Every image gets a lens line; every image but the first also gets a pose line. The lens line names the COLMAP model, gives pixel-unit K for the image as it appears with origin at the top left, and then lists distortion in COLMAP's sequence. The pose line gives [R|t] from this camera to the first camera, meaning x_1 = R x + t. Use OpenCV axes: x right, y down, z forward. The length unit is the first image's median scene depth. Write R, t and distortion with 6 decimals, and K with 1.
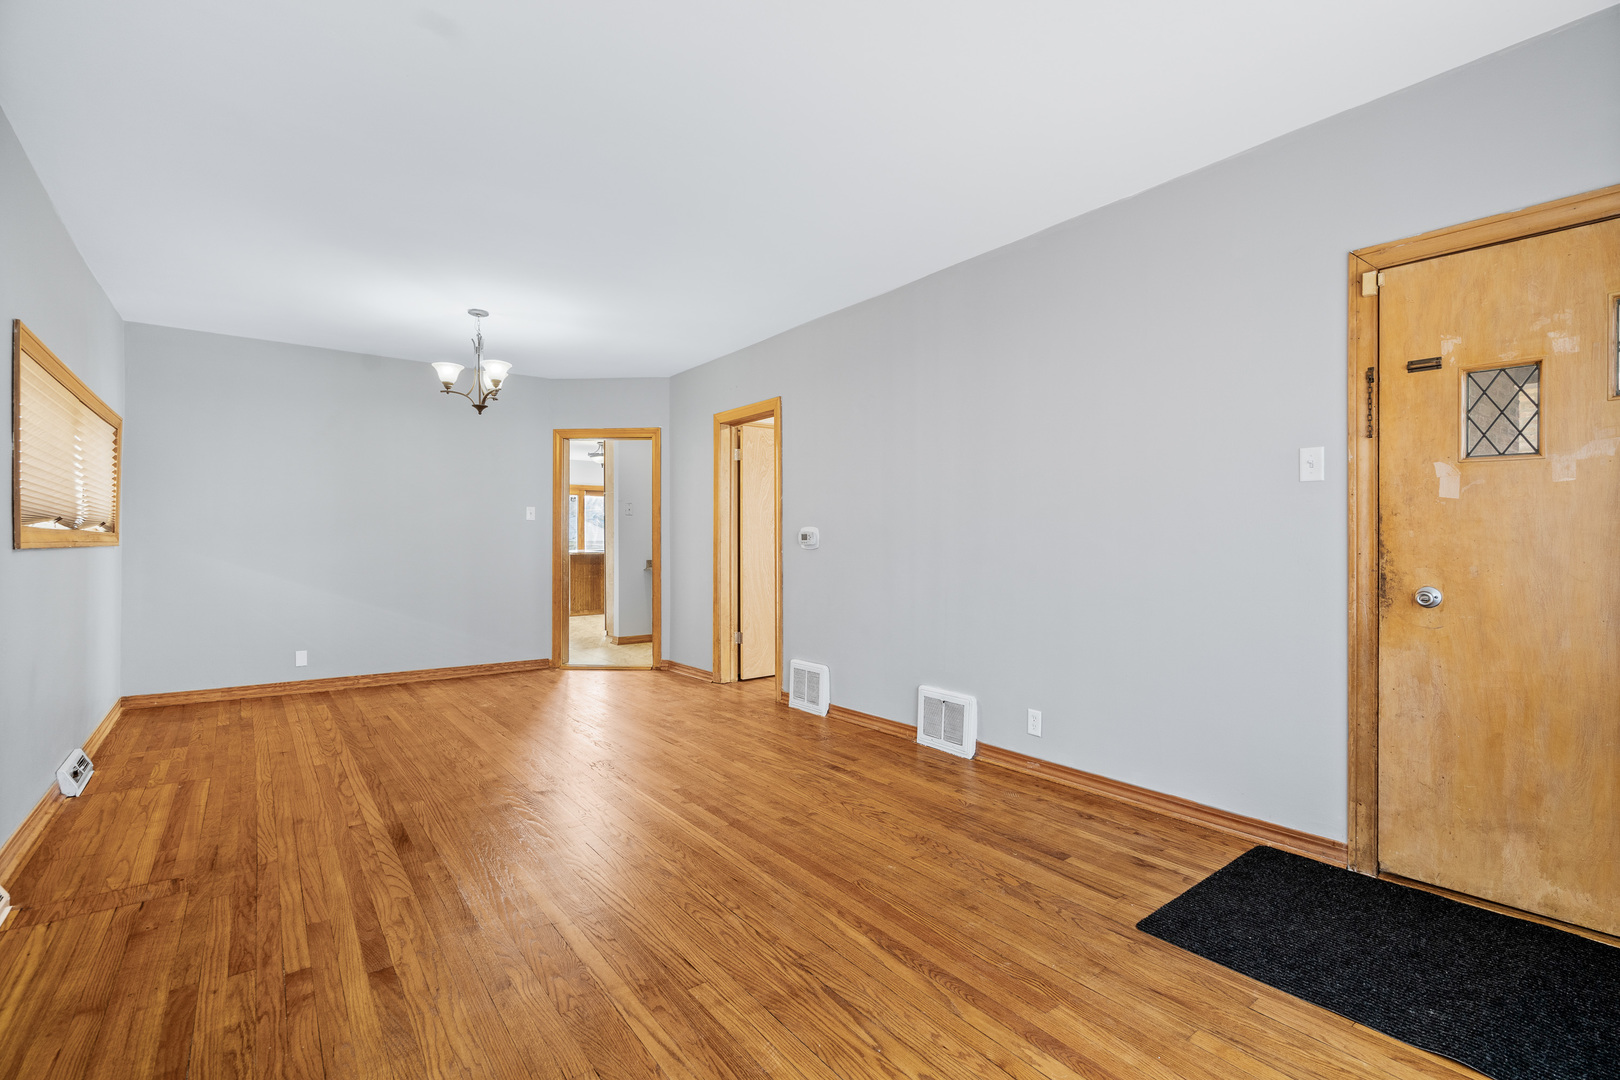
lens RADIAL K [[731.1, 0, 808.4], [0, 731.1, 541.0], [0, 0, 1]] dist [-0.009761, 0.000190]
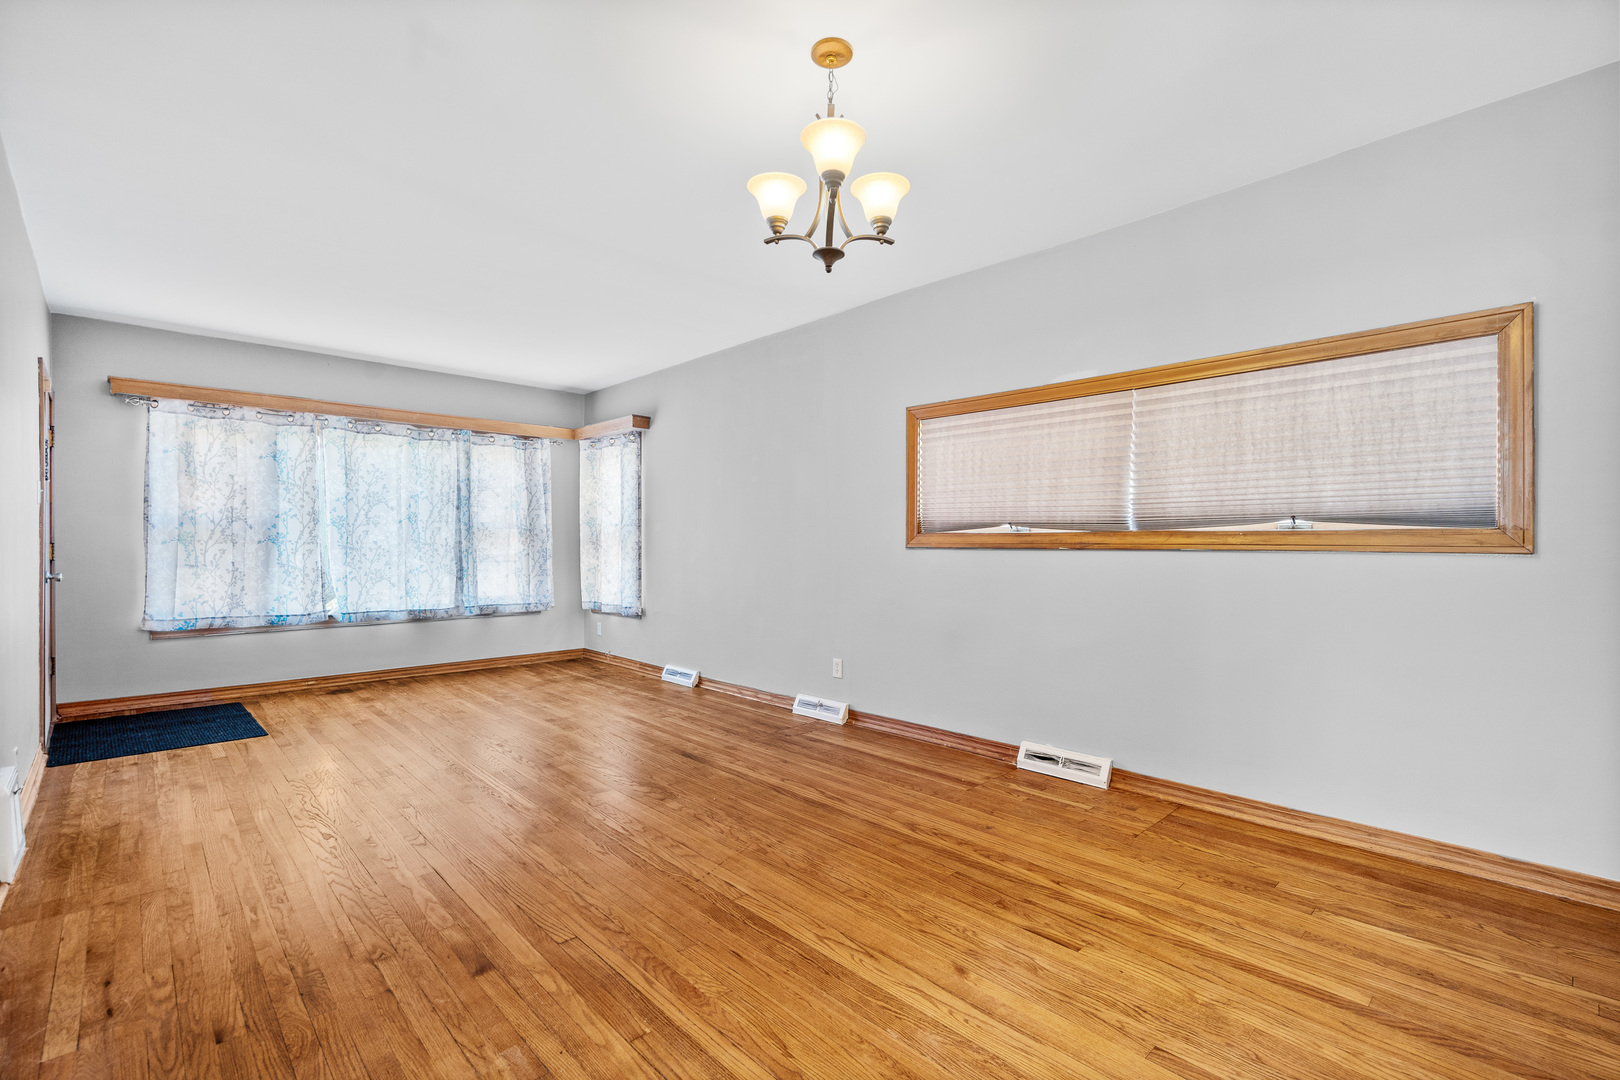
lens RADIAL K [[731.1, 0, 812.6], [0, 731.1, 543.2], [0, 0, 1]] dist [-0.009761, 0.000190]
pose [[-0.994989, 0.001605, -0.099967, -0.613236], [0.001633, 0.999999, -0.000201, -0.002618], [0.099967, -0.000363, -0.994991, 2.272408]]
